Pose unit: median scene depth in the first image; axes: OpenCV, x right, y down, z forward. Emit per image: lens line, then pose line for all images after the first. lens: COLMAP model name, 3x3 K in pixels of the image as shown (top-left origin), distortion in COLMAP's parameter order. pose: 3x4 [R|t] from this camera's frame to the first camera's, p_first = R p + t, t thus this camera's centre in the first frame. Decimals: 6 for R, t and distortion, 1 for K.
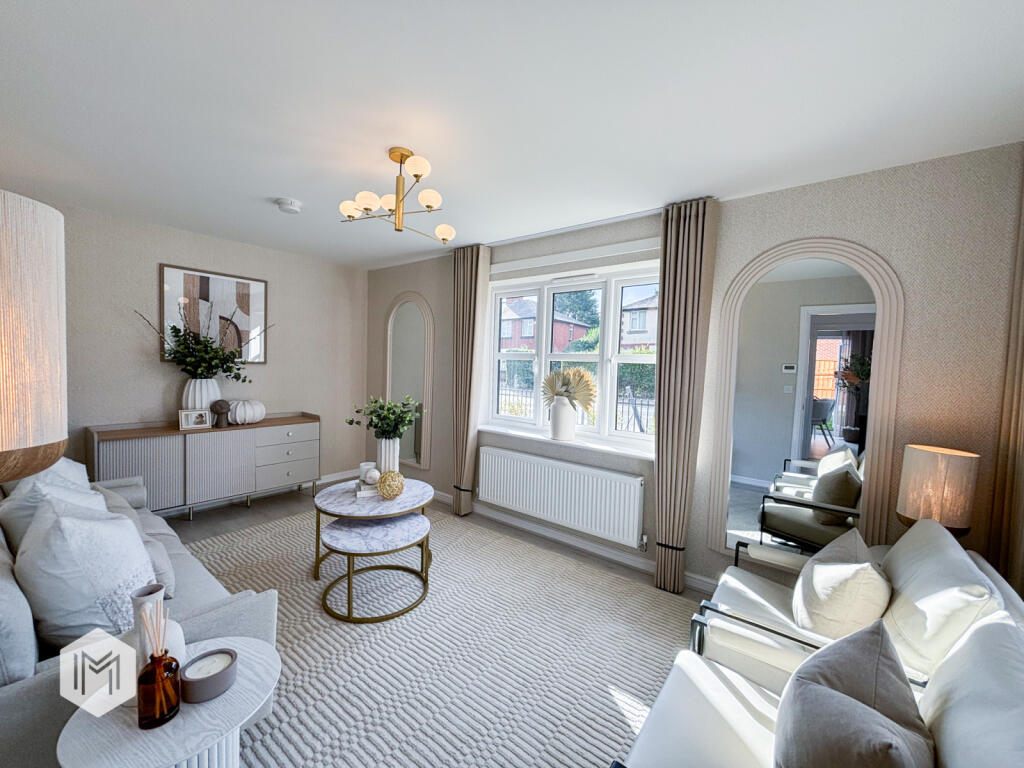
lens RADIAL K [[408.7, 0, 513.4], [0, 408.7, 382.1], [0, 0, 1]] dist [-0.000586, -0.000146]
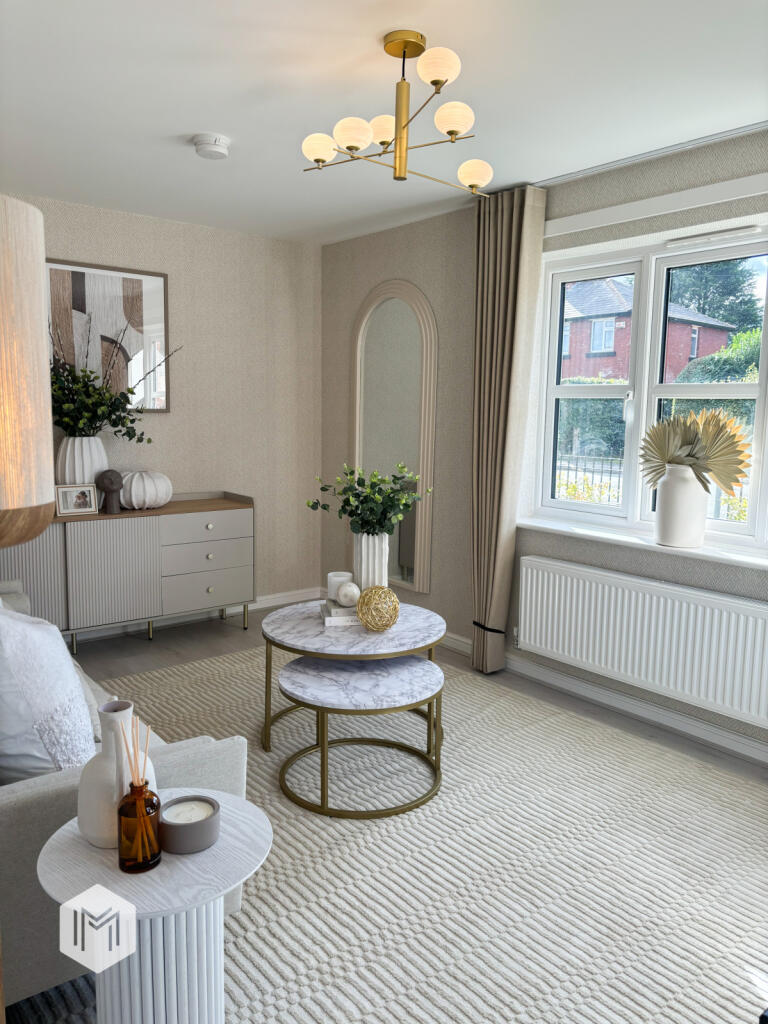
lens RADIAL K [[777.2, 0, 383.1], [0, 777.2, 508.1], [0, 0, 1]] dist [0.066079, -0.093911]
pose [[0.973456, 0.014503, -0.228414, -0.029769], [0.003746, 0.996847, 0.079256, 0.009830], [0.228843, -0.078008, 0.970333, -0.107859]]
